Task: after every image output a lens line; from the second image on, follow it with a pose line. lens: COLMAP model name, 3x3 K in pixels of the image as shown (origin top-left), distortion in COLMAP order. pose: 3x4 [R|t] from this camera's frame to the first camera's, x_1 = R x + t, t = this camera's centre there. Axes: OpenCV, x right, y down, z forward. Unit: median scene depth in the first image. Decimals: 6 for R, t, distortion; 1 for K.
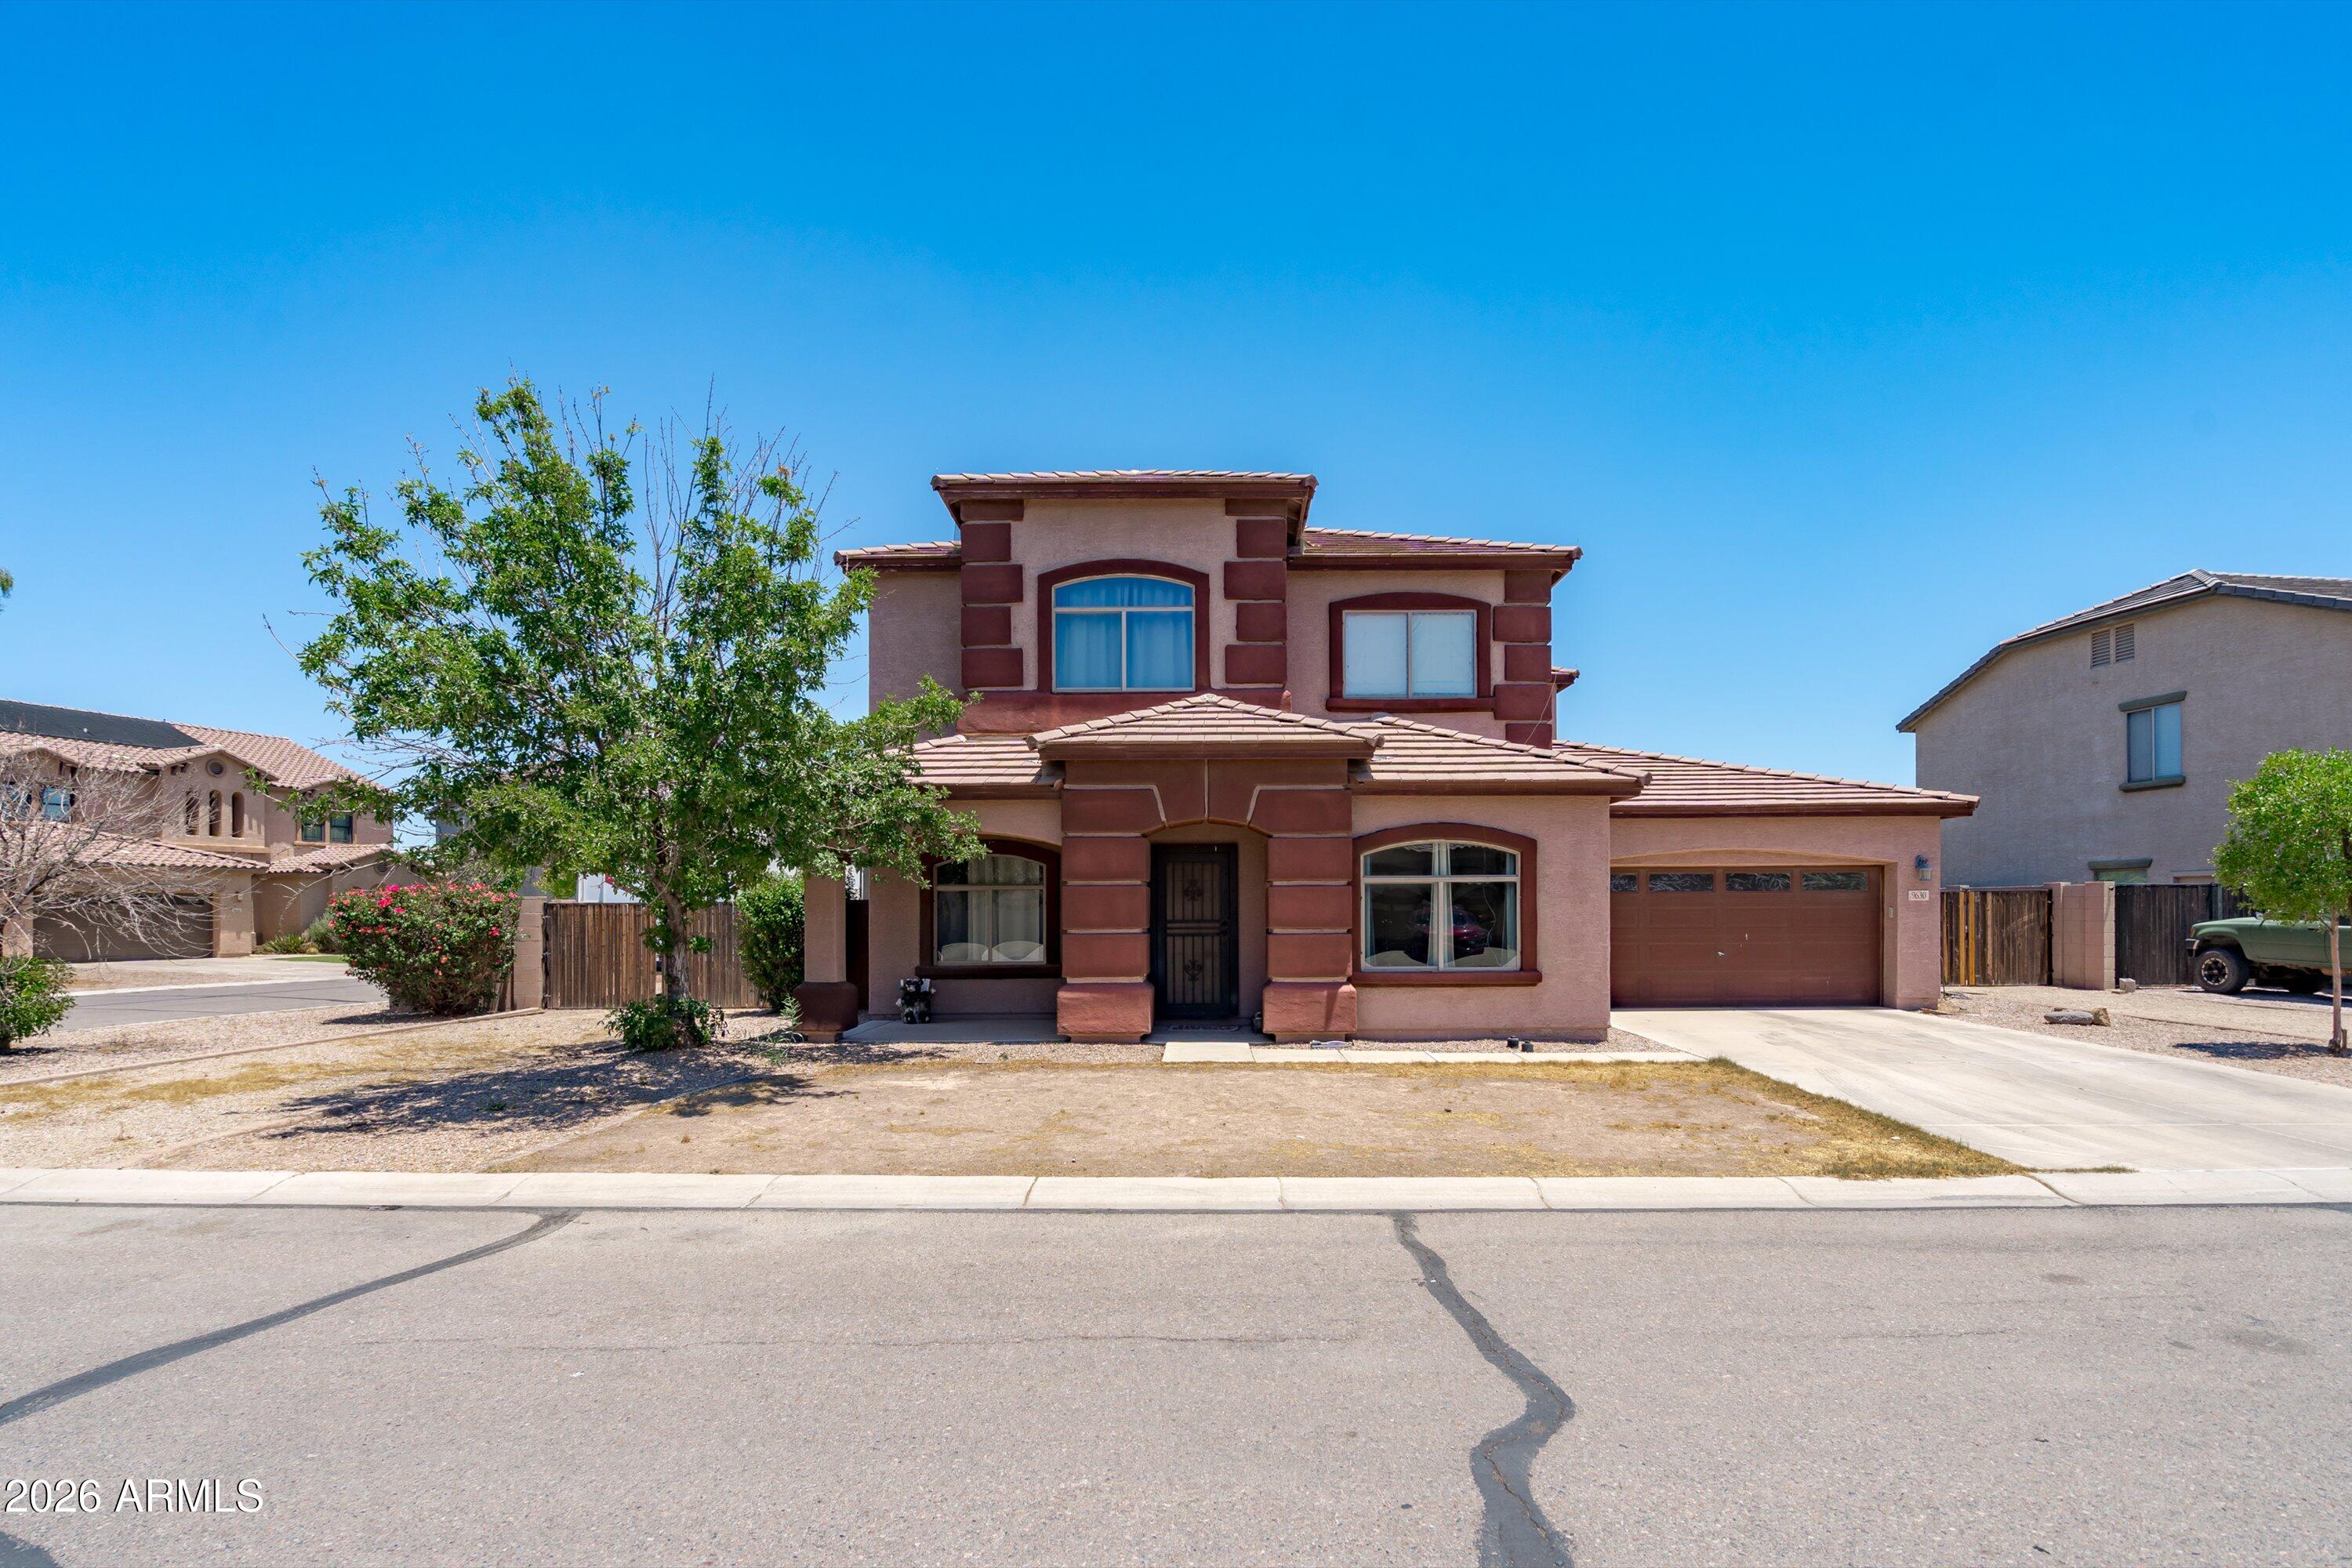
lens RADIAL K [[1081.9, 0, 1270.8], [0, 1081.9, 910.7], [0, 0, 1]] dist [-0.001073, 0.001795]
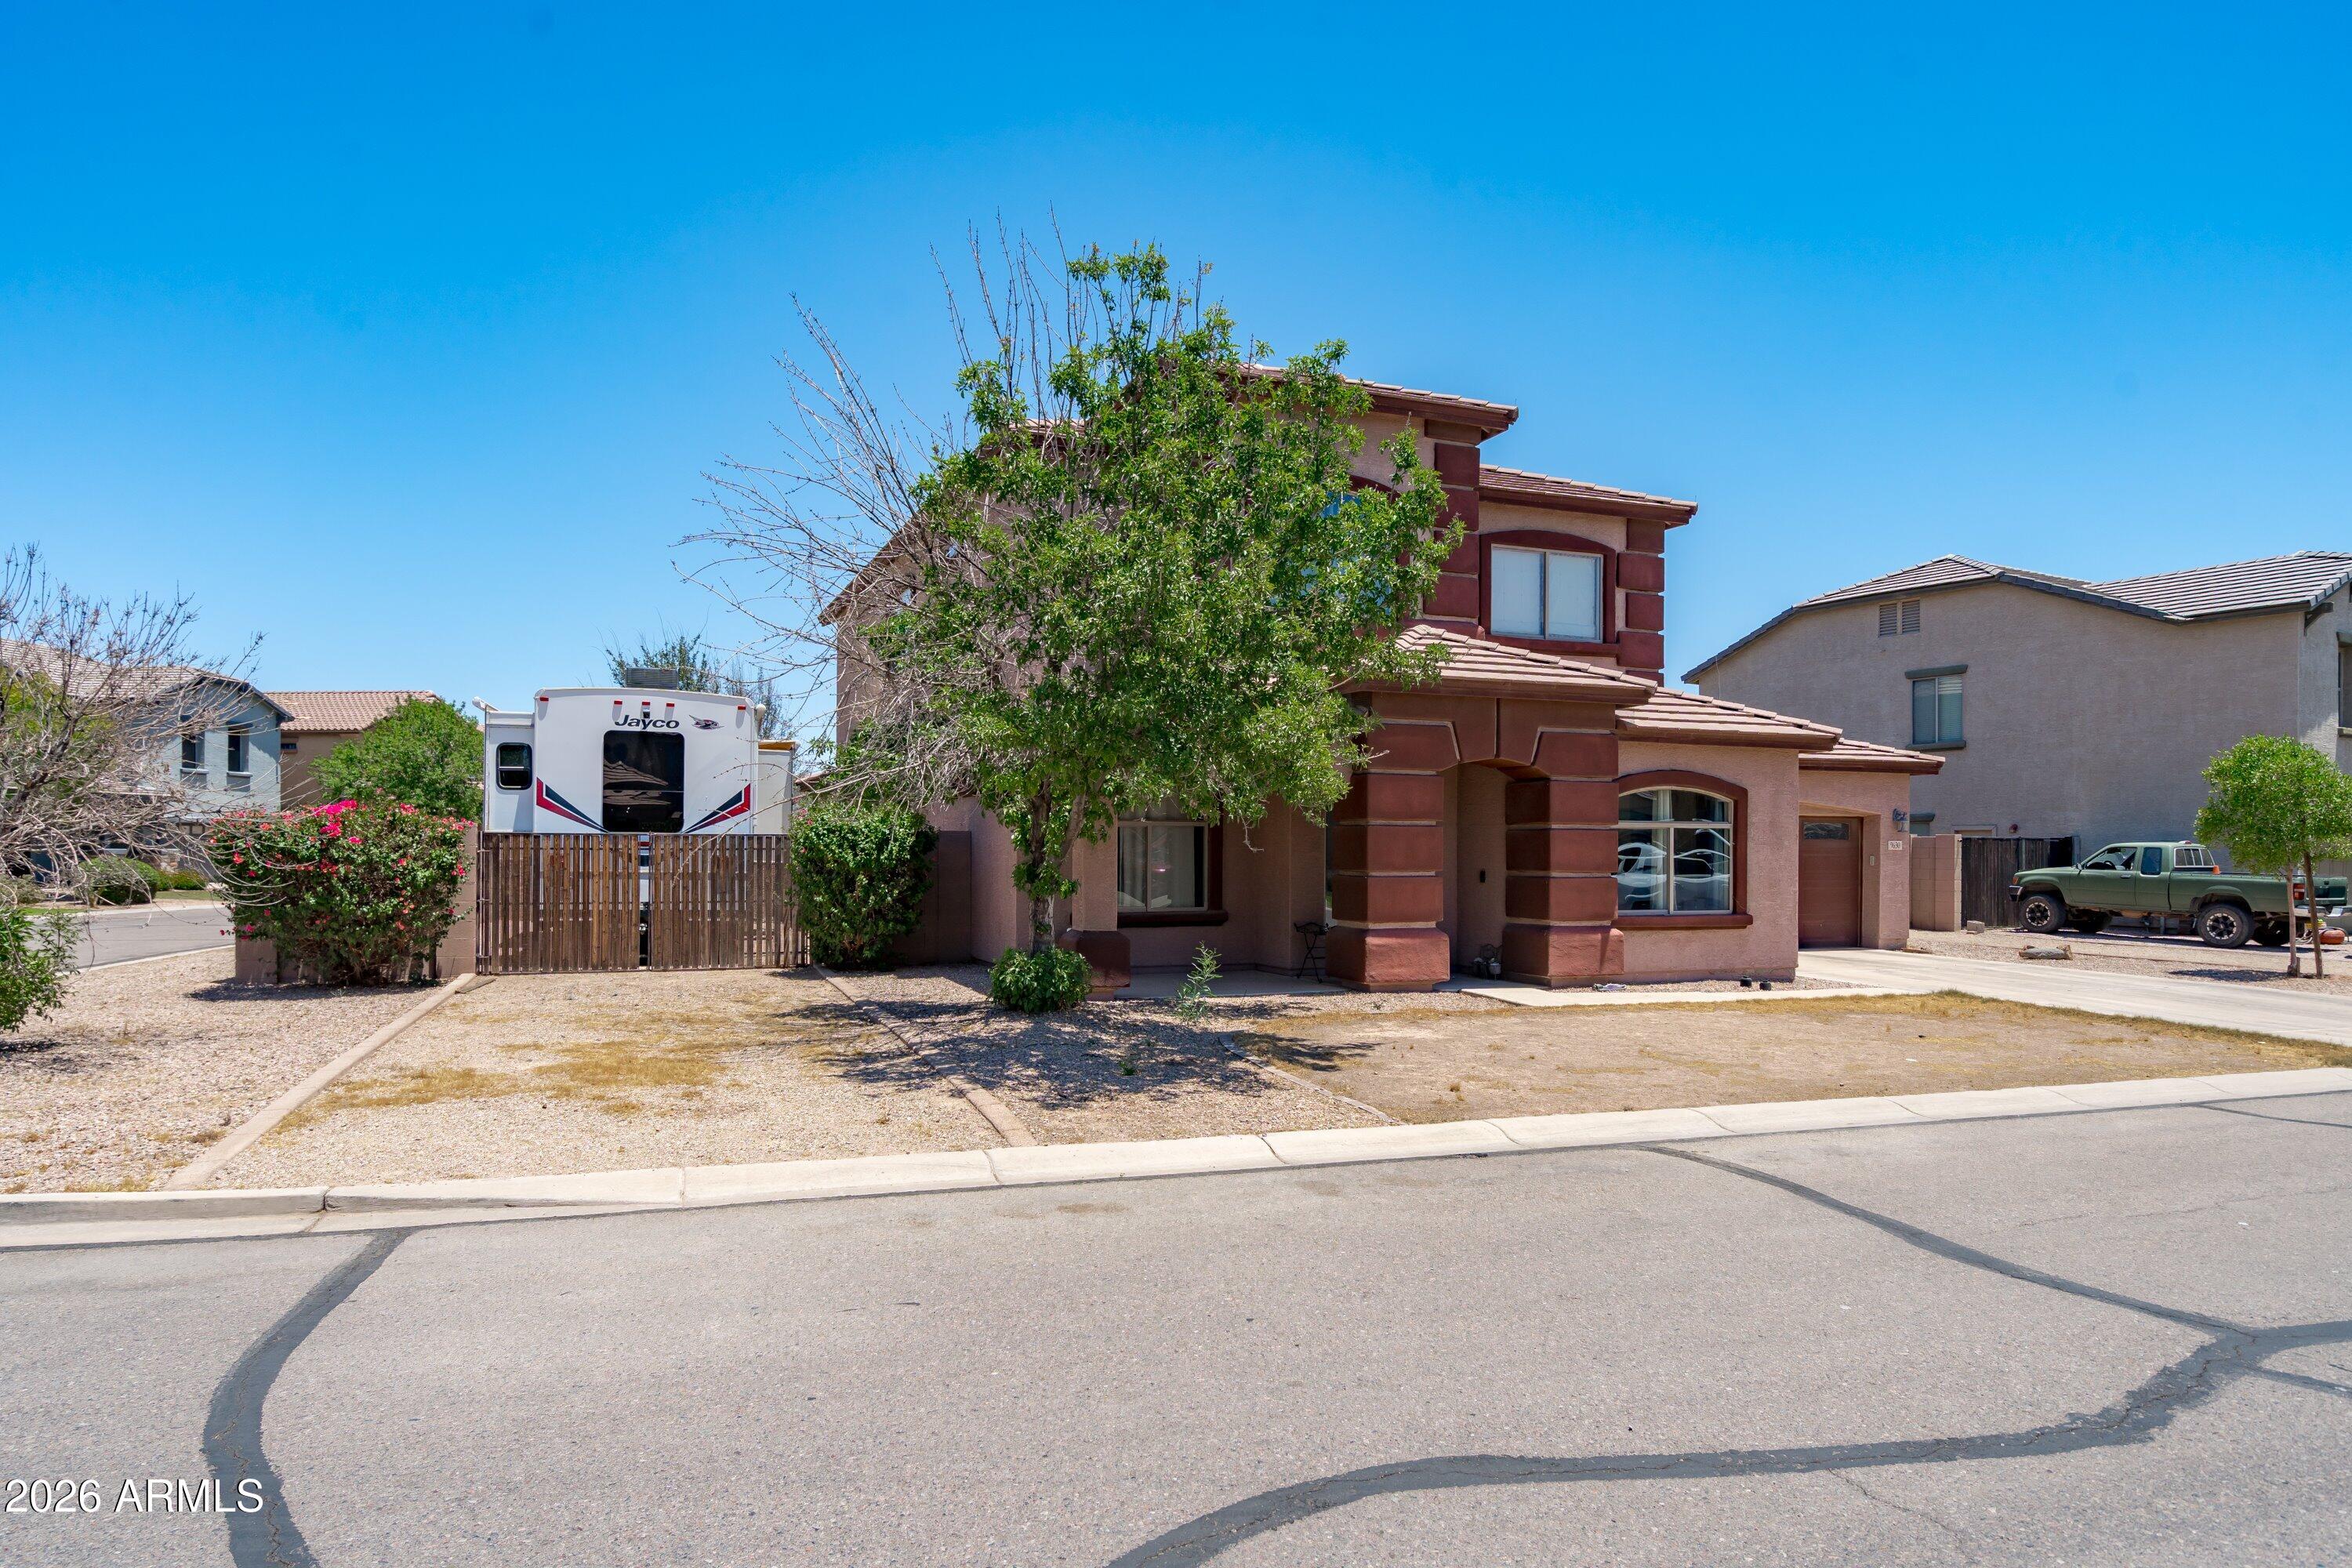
lens RADIAL K [[1305.6, 0, 1188.4], [0, 1305.6, 849.5], [0, 0, 1]] dist [0.012484, 0.001408]
pose [[0.941290, 0.011253, 0.337411, -0.621016], [-0.010525, 0.999937, -0.003987, 0.003559], [-0.337435, 0.000201, 0.941349, -0.009568]]
